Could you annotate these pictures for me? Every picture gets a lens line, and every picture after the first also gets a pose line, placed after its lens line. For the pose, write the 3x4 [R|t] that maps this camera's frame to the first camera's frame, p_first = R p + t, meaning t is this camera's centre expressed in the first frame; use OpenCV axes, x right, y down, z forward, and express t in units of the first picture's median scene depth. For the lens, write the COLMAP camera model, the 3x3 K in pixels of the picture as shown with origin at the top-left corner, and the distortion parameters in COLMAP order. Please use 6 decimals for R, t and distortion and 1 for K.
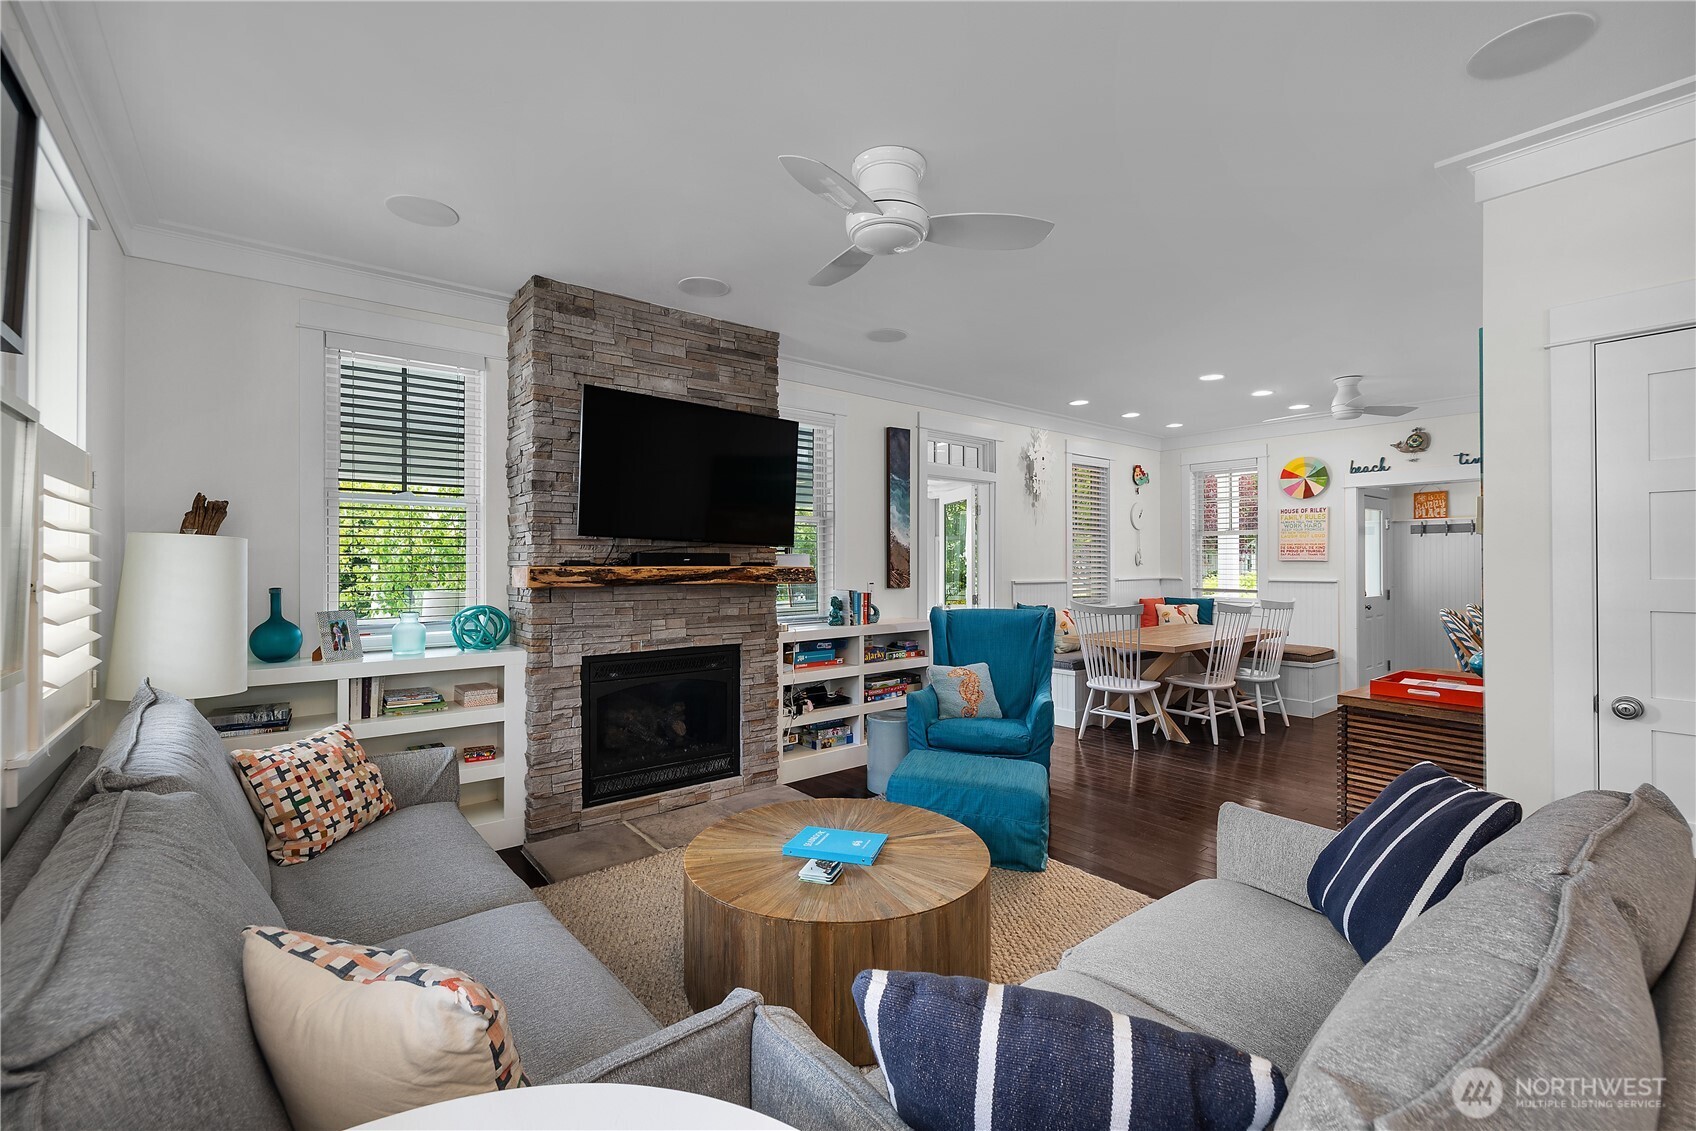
lens RADIAL K [[725.2, 0, 832.9], [0, 725.2, 554.4], [0, 0, 1]] dist [0.003689, -0.000211]
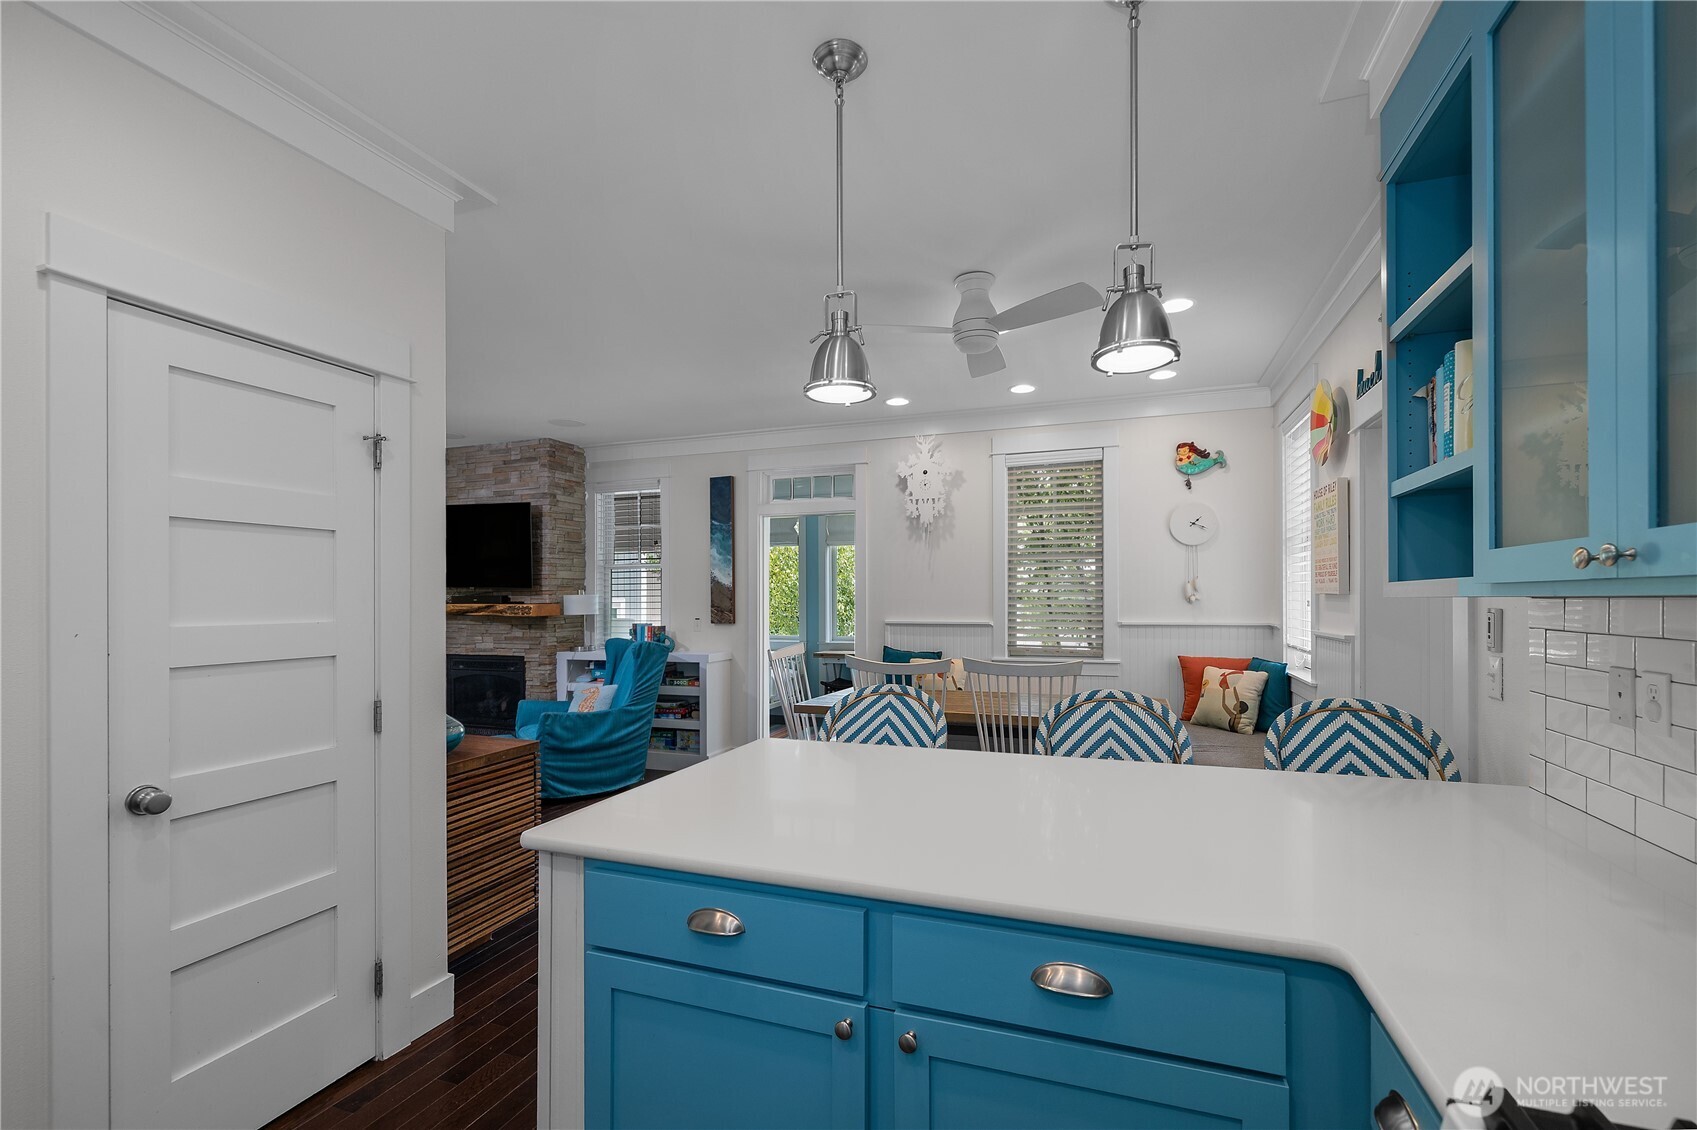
lens RADIAL K [[725.6, 0, 839.1], [0, 725.6, 589.8], [0, 0, 1]] dist [0.003689, -0.000211]
pose [[0.527309, -0.005856, -0.849654, 0.915482], [0.018022, 0.999828, 0.004294, -0.004818], [0.849483, -0.017577, 0.527324, 0.474647]]
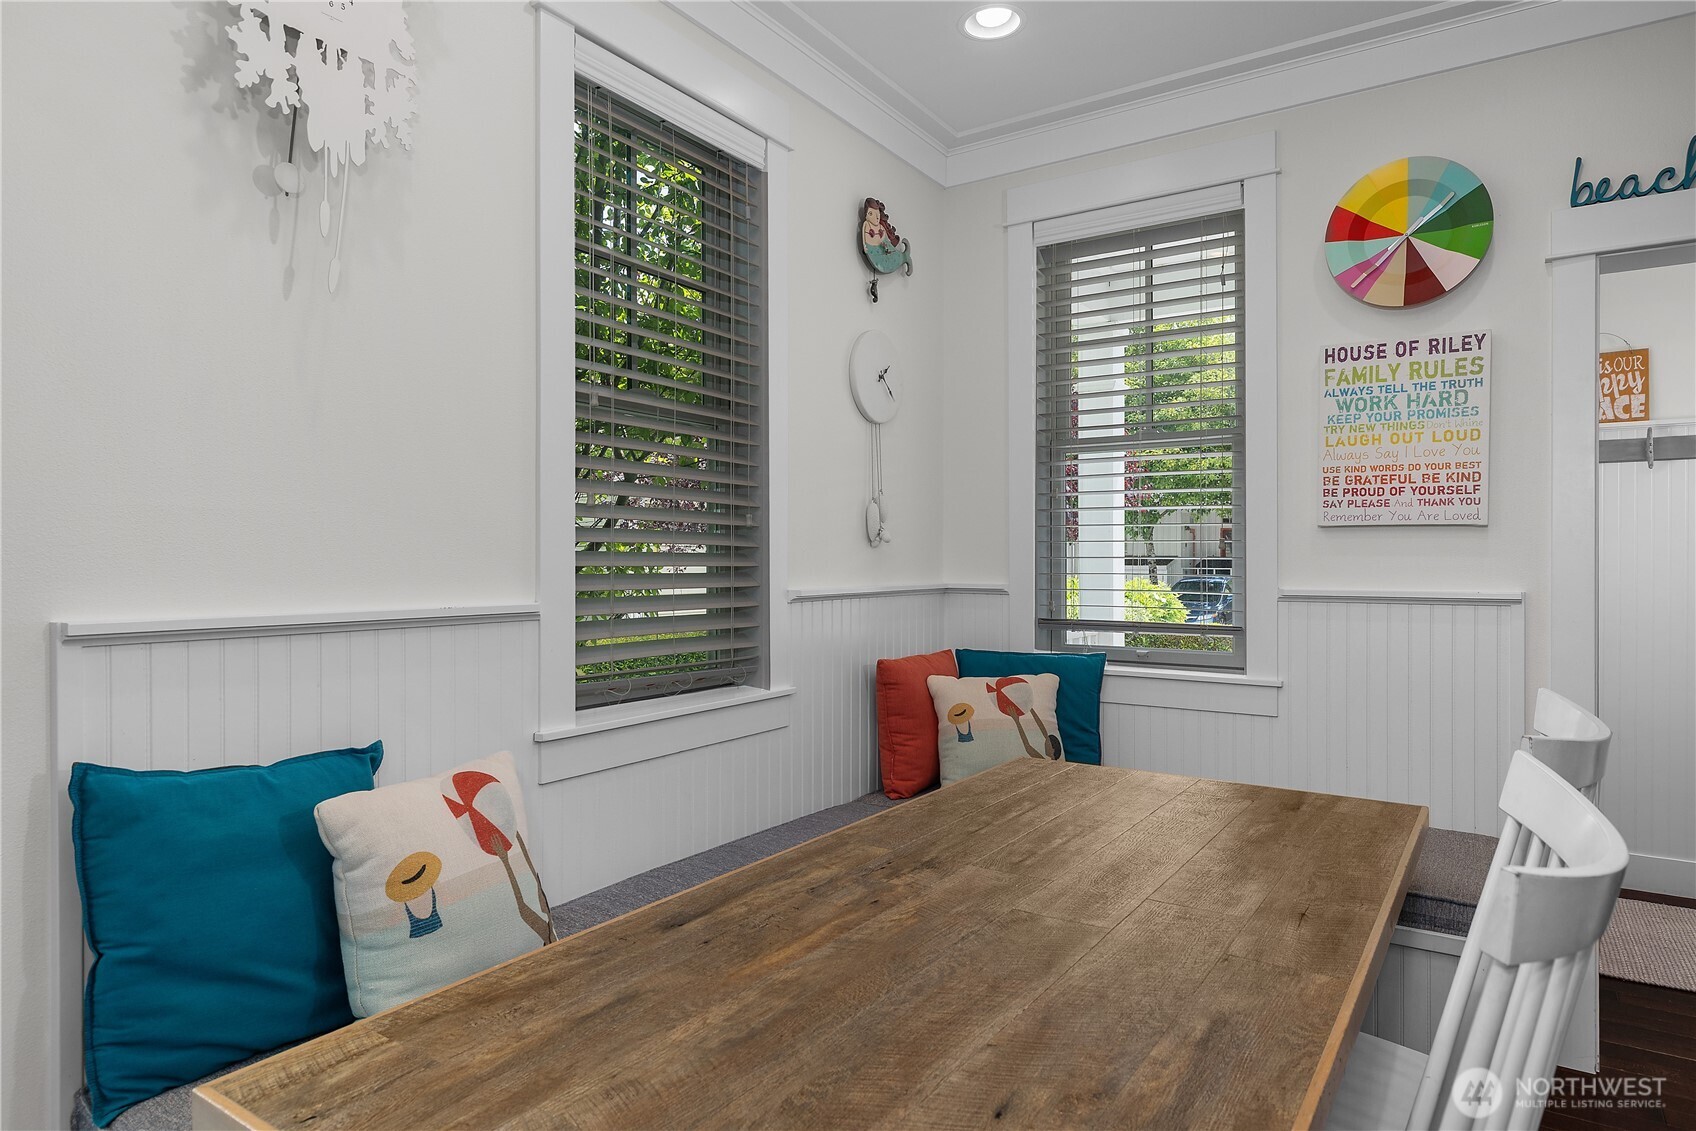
lens RADIAL K [[1009.0, 0, 844.4], [0, 1009.0, 568.3], [0, 0, 1]] dist [-0.002643, 0.000817]
pose [[0.948532, -0.002171, 0.316673, 0.322852], [-0.002668, 0.999886, 0.014847, 0.021110], [-0.316670, -0.014928, 0.948418, 0.712049]]
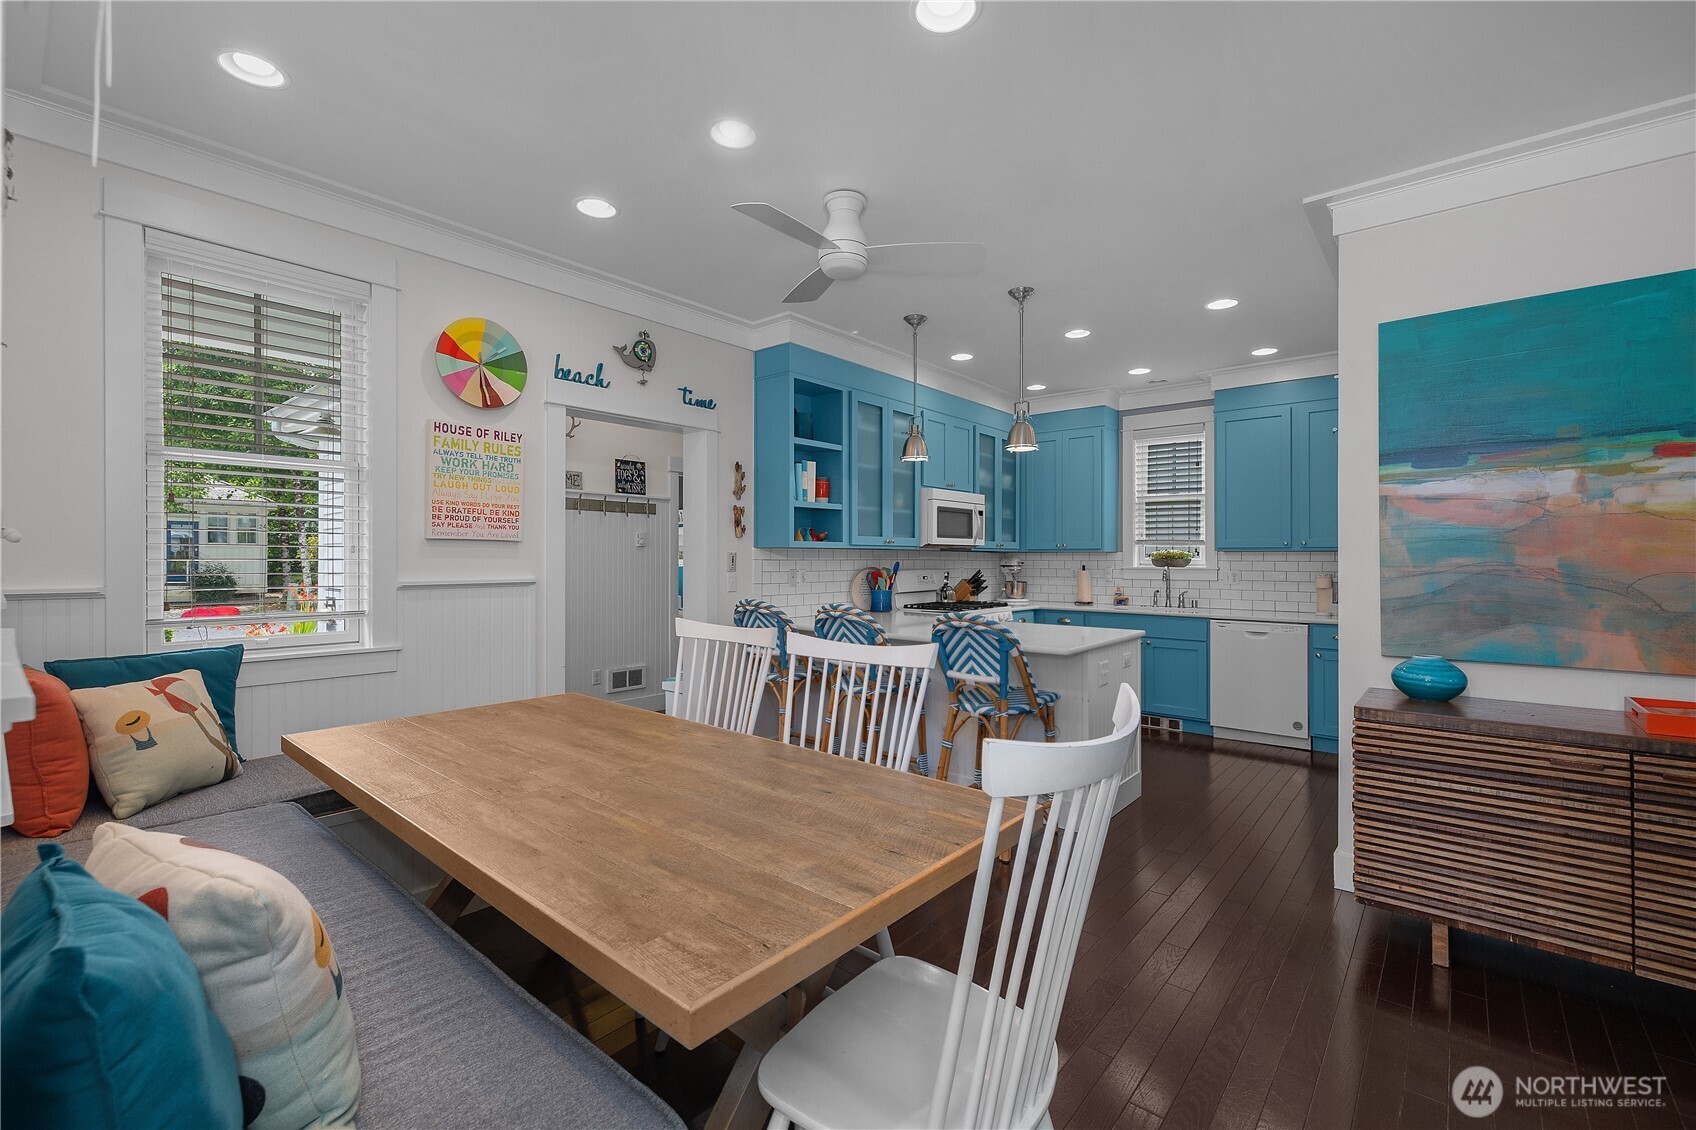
lens RADIAL K [[725.2, 0, 853.4], [0, 725.2, 556.4], [0, 0, 1]] dist [0.003689, -0.000211]
pose [[-0.216580, 0.001666, 0.976264, 0.140470], [-0.007868, 0.999963, -0.003452, 0.019987], [-0.976233, -0.008428, -0.216558, 0.888462]]
